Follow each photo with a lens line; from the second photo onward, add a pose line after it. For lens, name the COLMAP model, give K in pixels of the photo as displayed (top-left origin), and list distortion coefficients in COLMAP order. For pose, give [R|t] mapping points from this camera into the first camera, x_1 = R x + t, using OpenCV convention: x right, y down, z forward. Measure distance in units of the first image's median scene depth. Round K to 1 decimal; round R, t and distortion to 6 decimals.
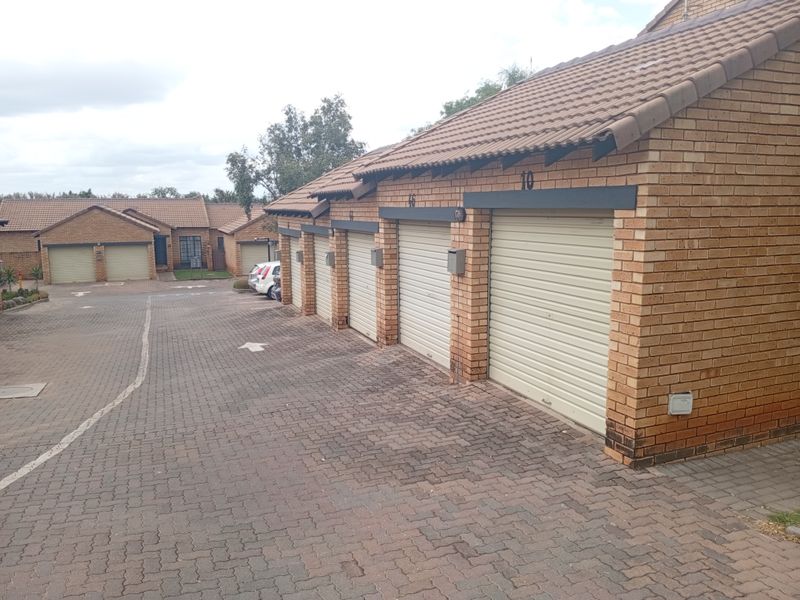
lens RADIAL K [[616.9, 0, 404.5], [0, 616.9, 305.6], [0, 0, 1]] dist [0.000386, -0.032980]
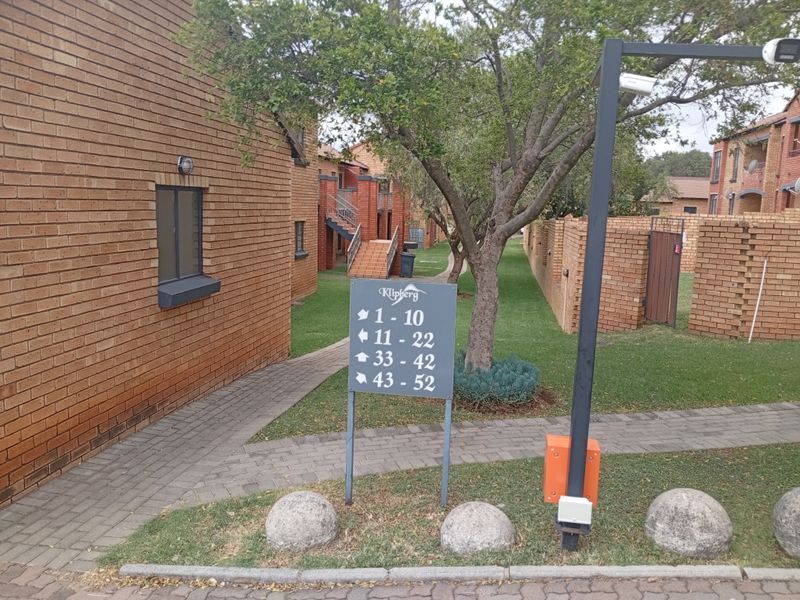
lens RADIAL K [[616.9, 0, 404.5], [0, 616.9, 305.6], [0, 0, 1]] dist [0.000386, -0.032980]
pose [[0.528546, -0.108223, 0.841978, 0.128610], [0.087026, 0.993523, 0.073072, -0.007563], [-0.844432, 0.034652, 0.534541, 0.170284]]
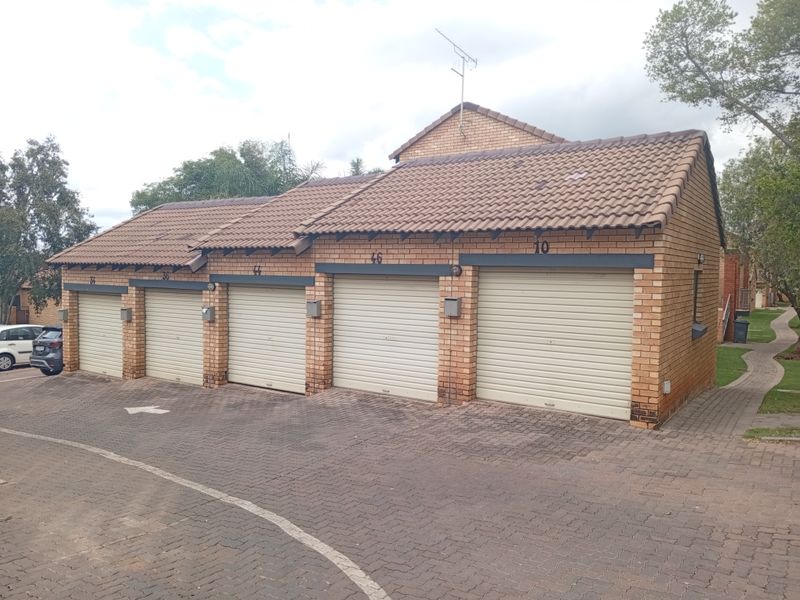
lens RADIAL K [[616.9, 0, 404.5], [0, 616.9, 305.6], [0, 0, 1]] dist [0.000386, -0.032980]
pose [[0.827970, -0.013870, 0.560600, -0.982151], [0.068600, 0.994691, -0.076708, 0.021686], [-0.556560, 0.101969, 0.824526, 0.017235]]
